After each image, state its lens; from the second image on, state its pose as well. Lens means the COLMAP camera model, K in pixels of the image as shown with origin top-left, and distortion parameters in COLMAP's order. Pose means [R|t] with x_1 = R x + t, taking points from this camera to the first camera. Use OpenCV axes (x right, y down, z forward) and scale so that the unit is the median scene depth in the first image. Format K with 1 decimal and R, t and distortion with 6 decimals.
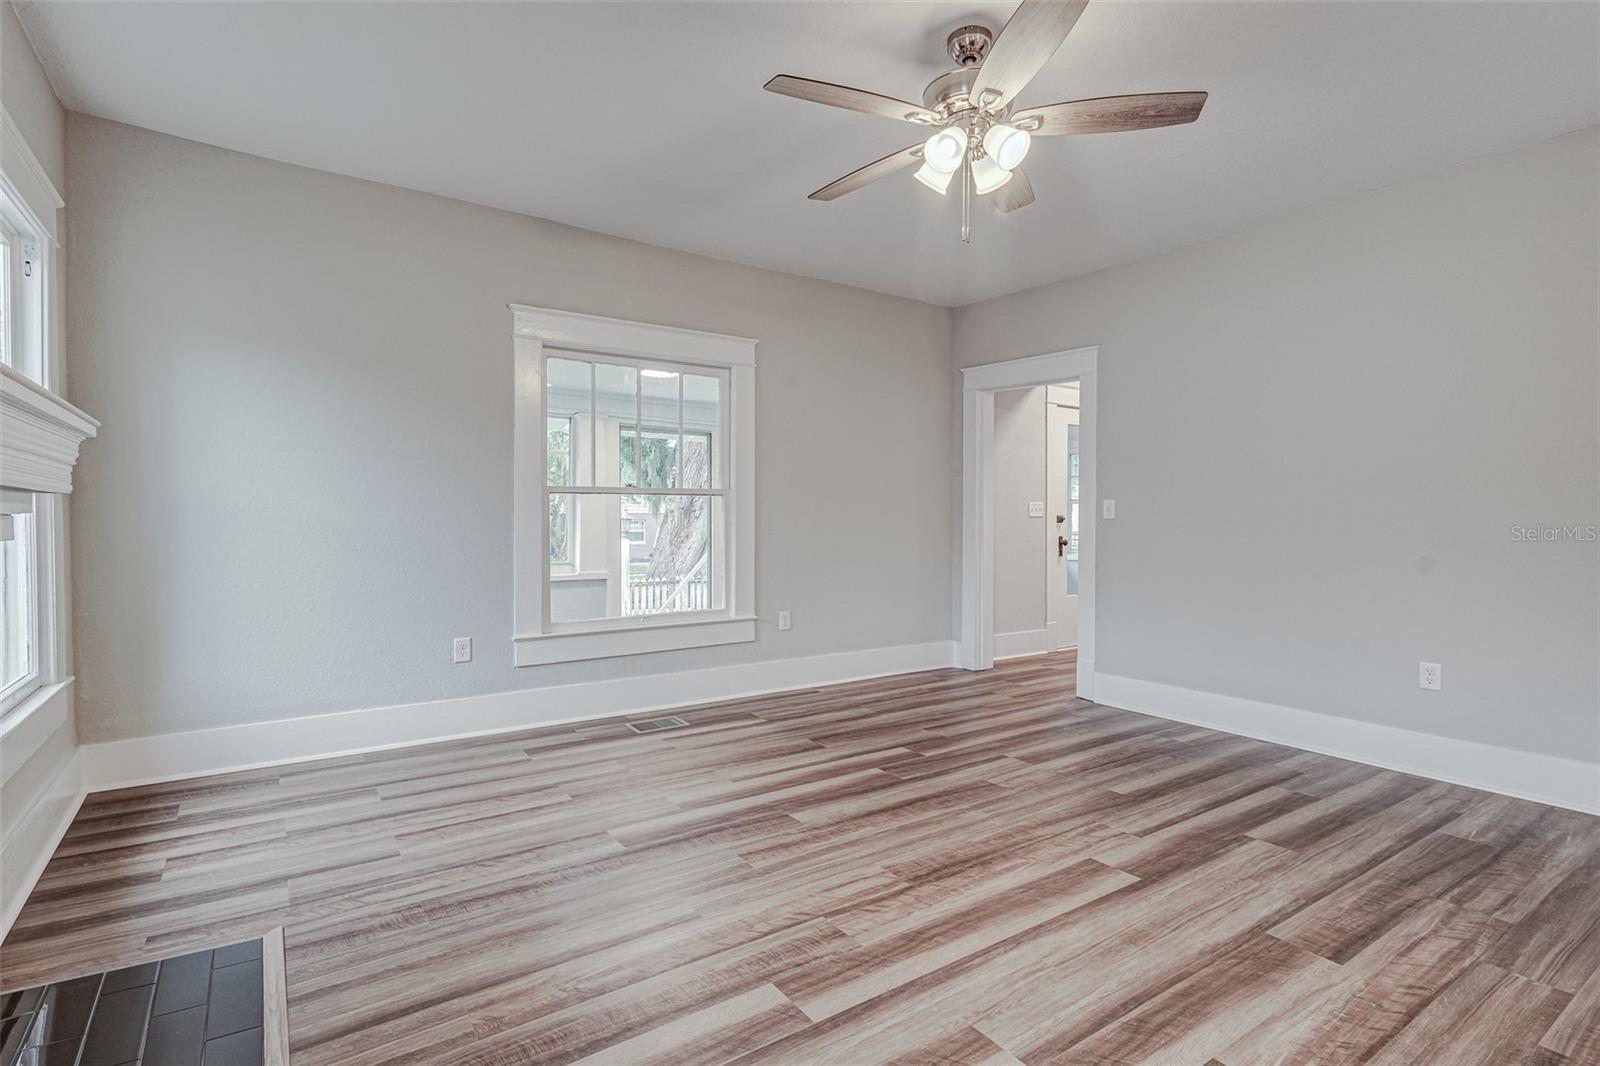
lens RADIAL K [[768.0, 0, 815.6], [0, 768.0, 534.5], [0, 0, 1]] dist [0.001245, -0.000745]
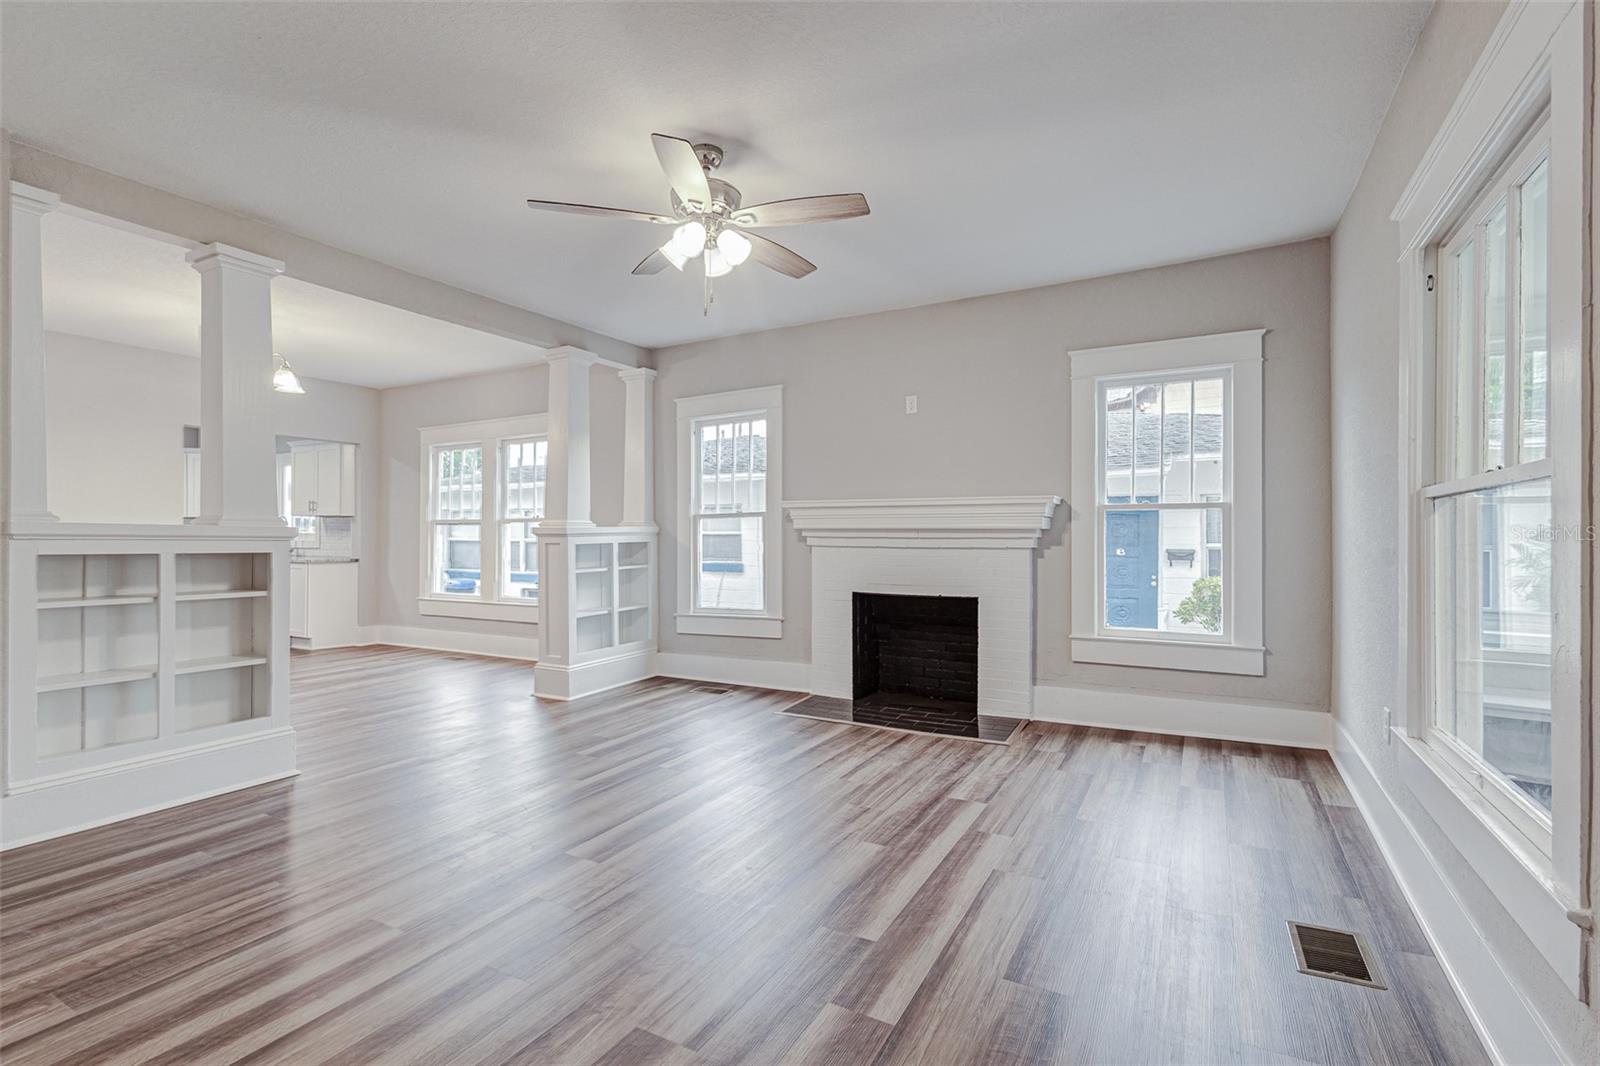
lens RADIAL K [[768.0, 0, 815.6], [0, 768.0, 534.5], [0, 0, 1]] dist [0.001245, -0.000745]
pose [[-0.896961, 0.000142, -0.442109, 0.546179], [-0.008967, 0.999788, 0.018514, -0.075181], [0.442019, 0.020571, -0.896770, 2.043398]]
